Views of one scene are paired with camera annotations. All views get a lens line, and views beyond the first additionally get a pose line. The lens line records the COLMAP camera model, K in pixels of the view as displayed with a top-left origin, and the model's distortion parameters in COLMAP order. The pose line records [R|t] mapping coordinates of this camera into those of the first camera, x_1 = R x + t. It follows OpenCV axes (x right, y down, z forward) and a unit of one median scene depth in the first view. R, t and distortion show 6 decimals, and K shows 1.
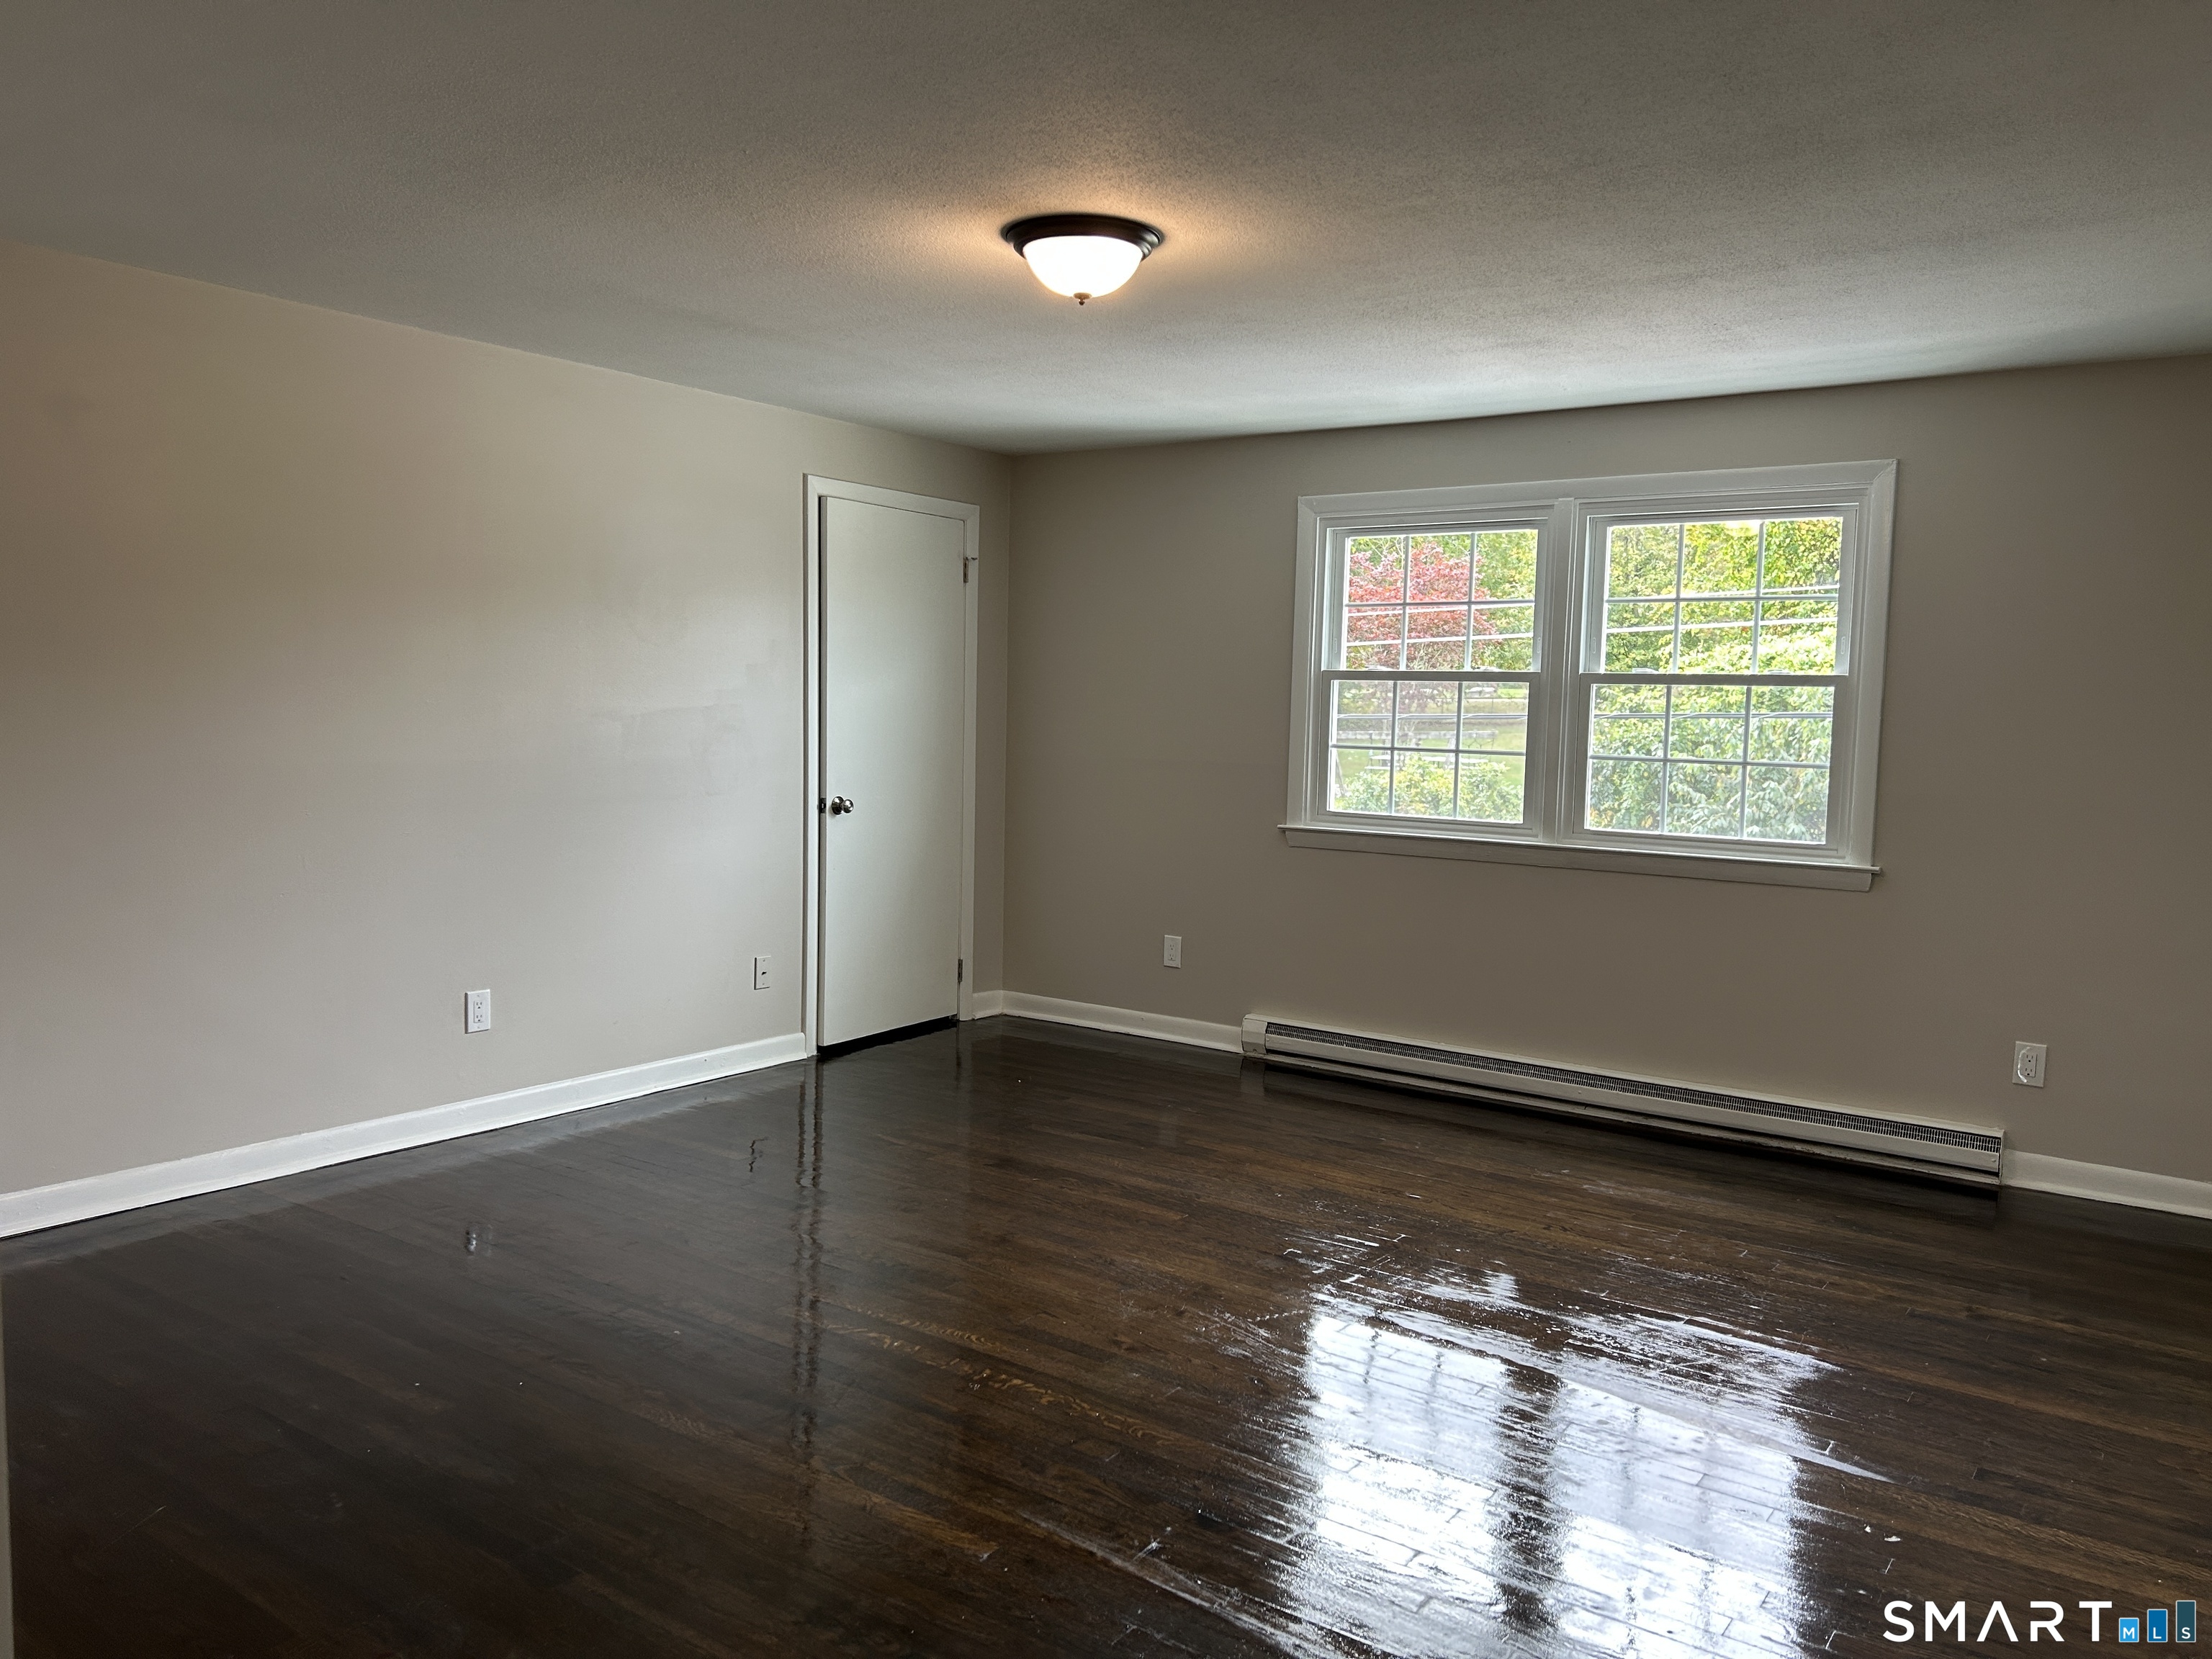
lens RADIAL K [[1670.2, 0, 1117.4], [0, 1670.2, 816.0], [0, 0, 1]] dist [0.045519, -0.030726]
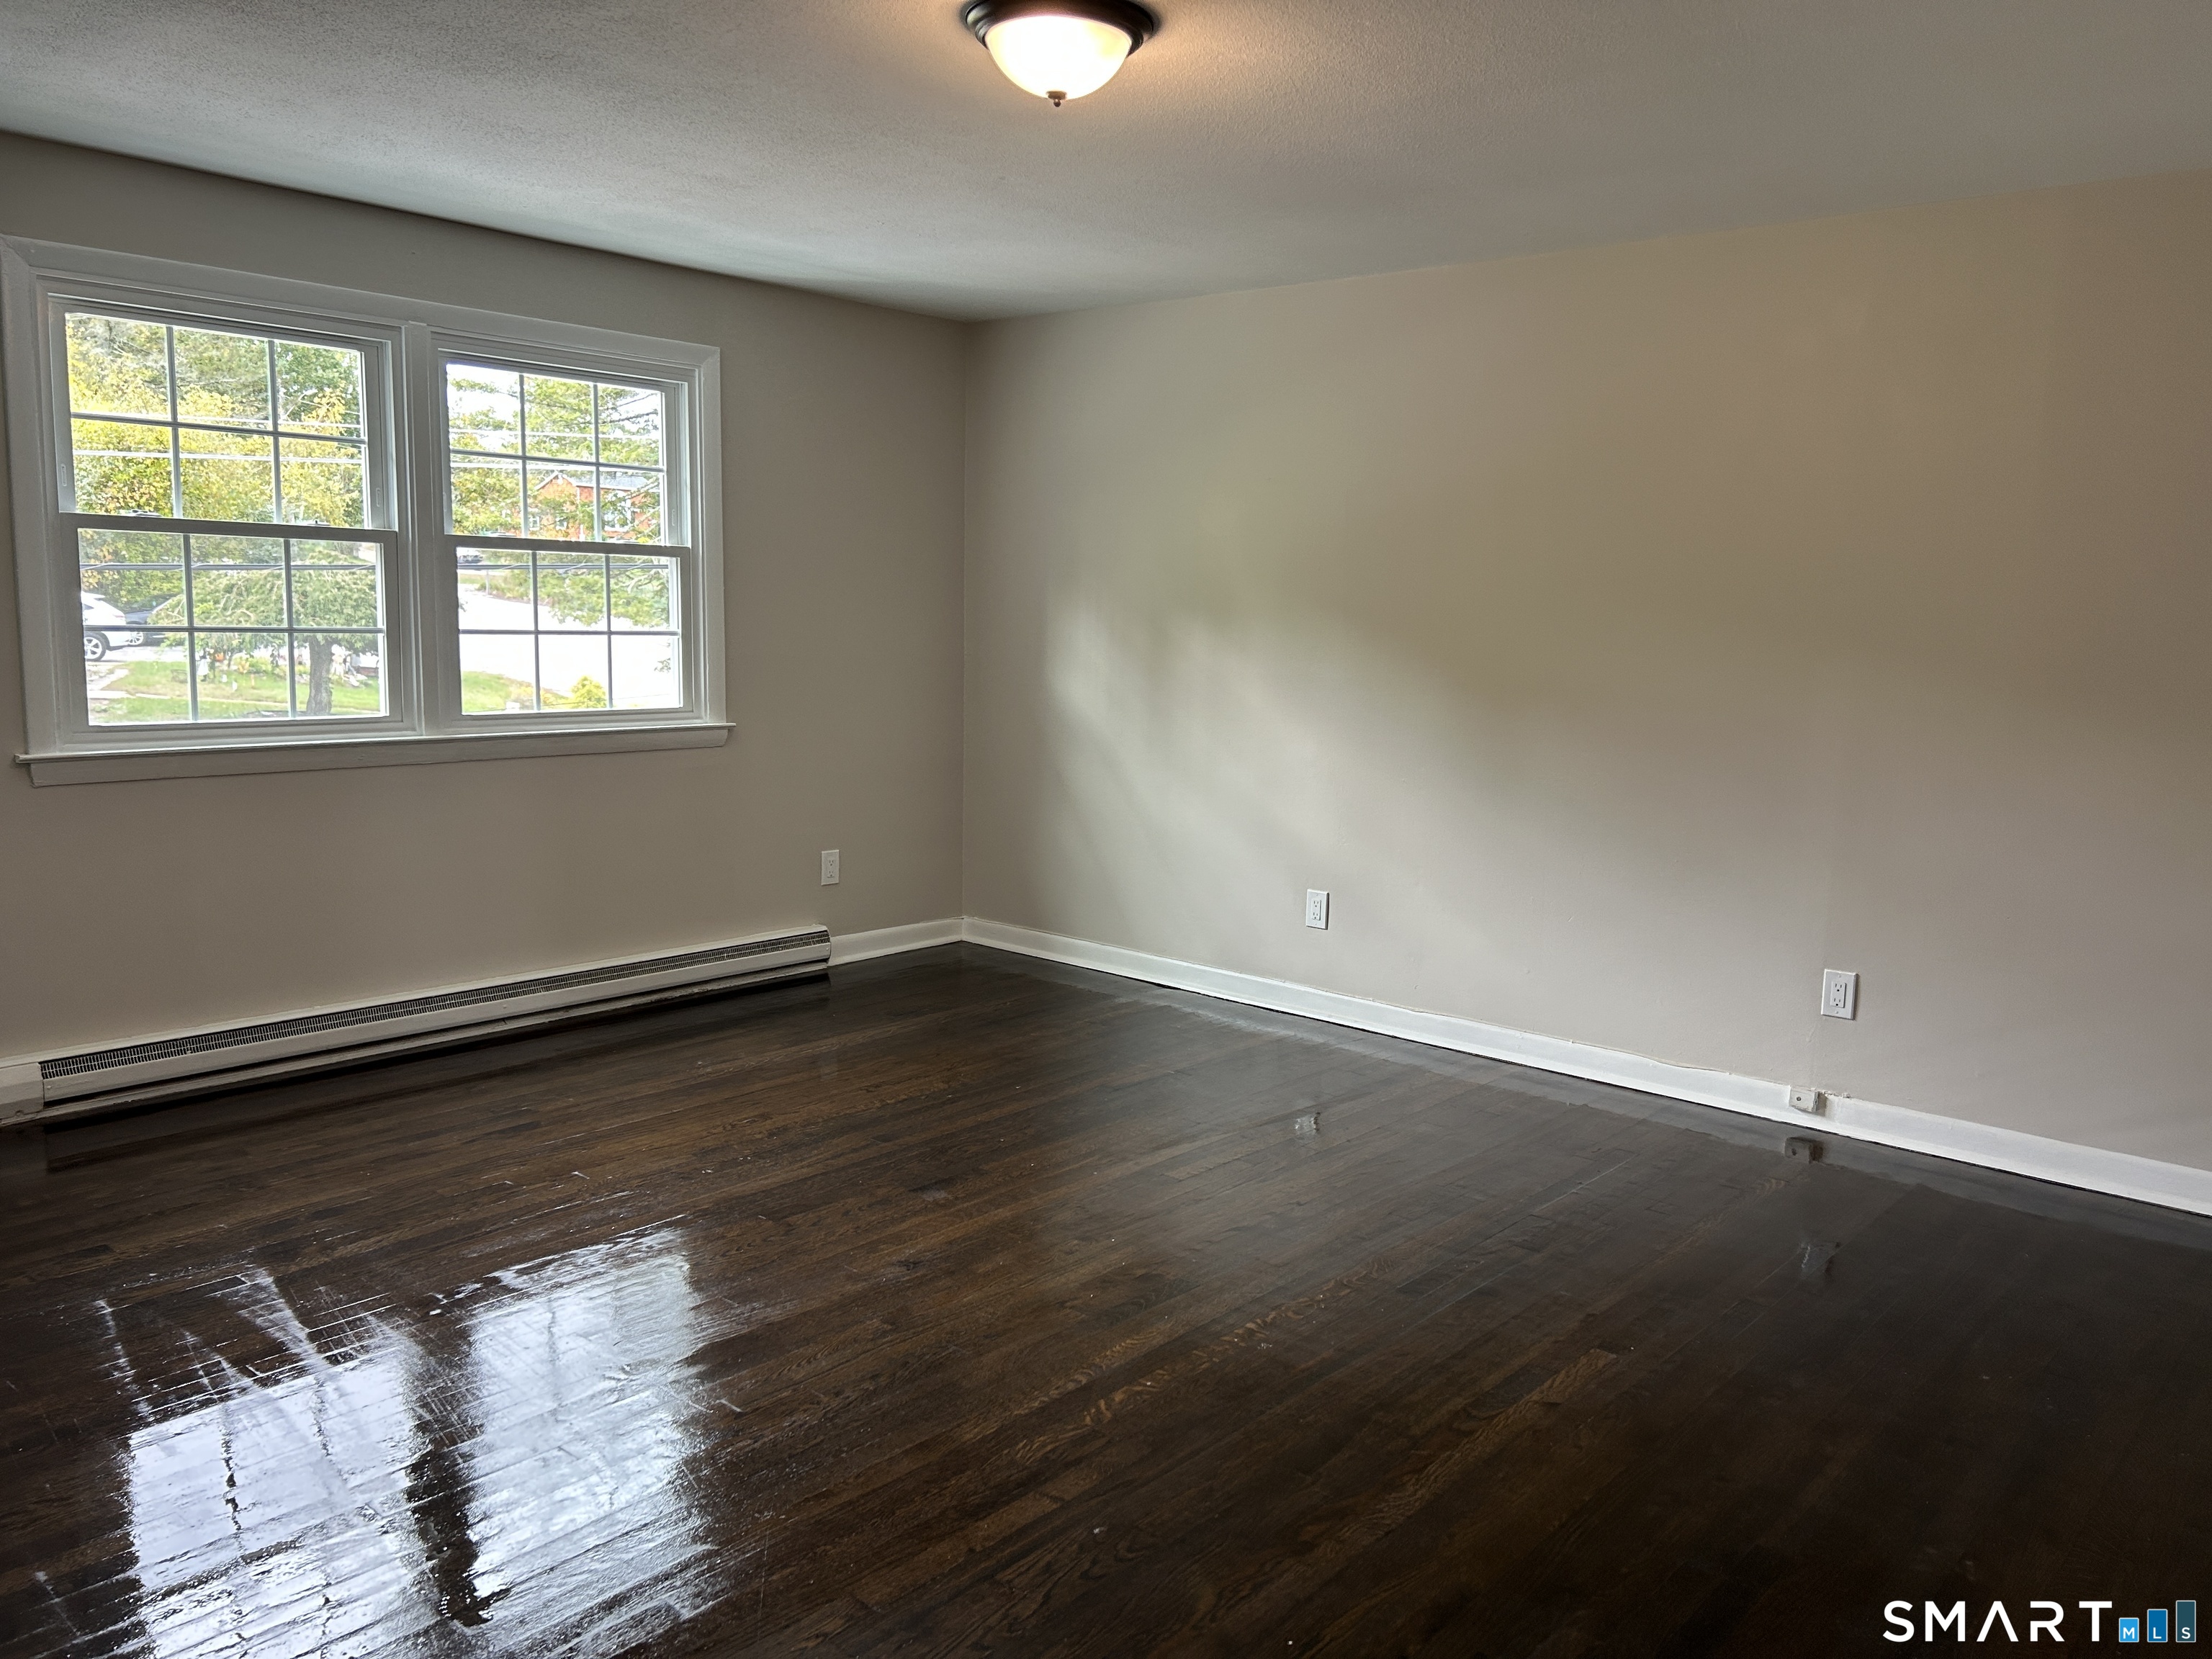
lens RADIAL K [[1670.2, 0, 1106.6], [0, 1670.2, 814.1], [0, 0, 1]] dist [0.045519, -0.030726]
pose [[0.095140, -0.146643, 0.984604, -0.631621], [0.050249, 0.988537, 0.142374, -0.055706], [-0.994195, 0.035929, 0.101418, 0.652075]]
